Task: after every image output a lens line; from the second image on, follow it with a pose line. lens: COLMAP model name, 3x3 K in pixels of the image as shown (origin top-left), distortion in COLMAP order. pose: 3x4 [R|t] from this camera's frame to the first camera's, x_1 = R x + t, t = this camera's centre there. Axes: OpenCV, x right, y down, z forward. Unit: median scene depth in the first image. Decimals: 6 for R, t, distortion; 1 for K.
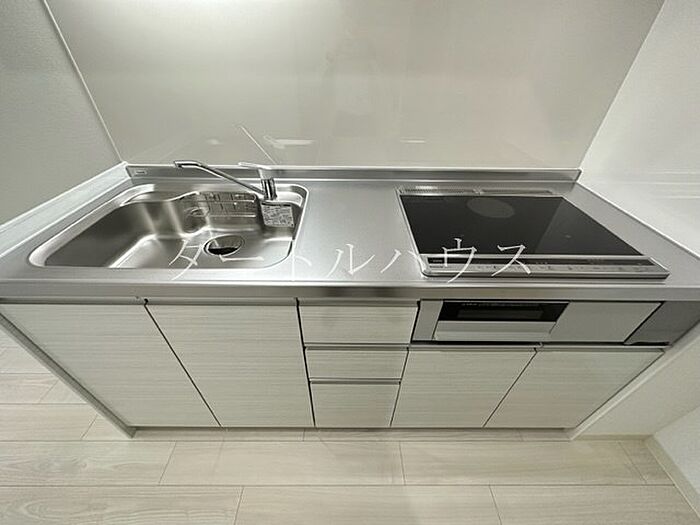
lens RADIAL K [[280.1, 0, 348.8], [0, 280.1, 261.7], [0, 0, 1]] dist [-0.001501, -0.000699]
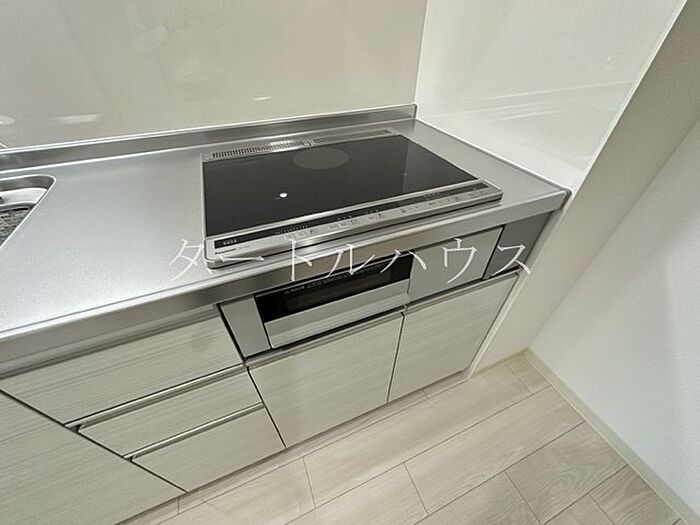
lens RADIAL K [[279.9, 0, 350.0], [0, 279.9, 262.5], [0, 0, 1]] dist [-0.007256, -0.000141]
pose [[0.925509, -0.262360, 0.273131, 0.273166], [0.245070, 0.964716, 0.096248, 0.035611], [-0.288745, -0.022142, 0.957150, 0.196376]]
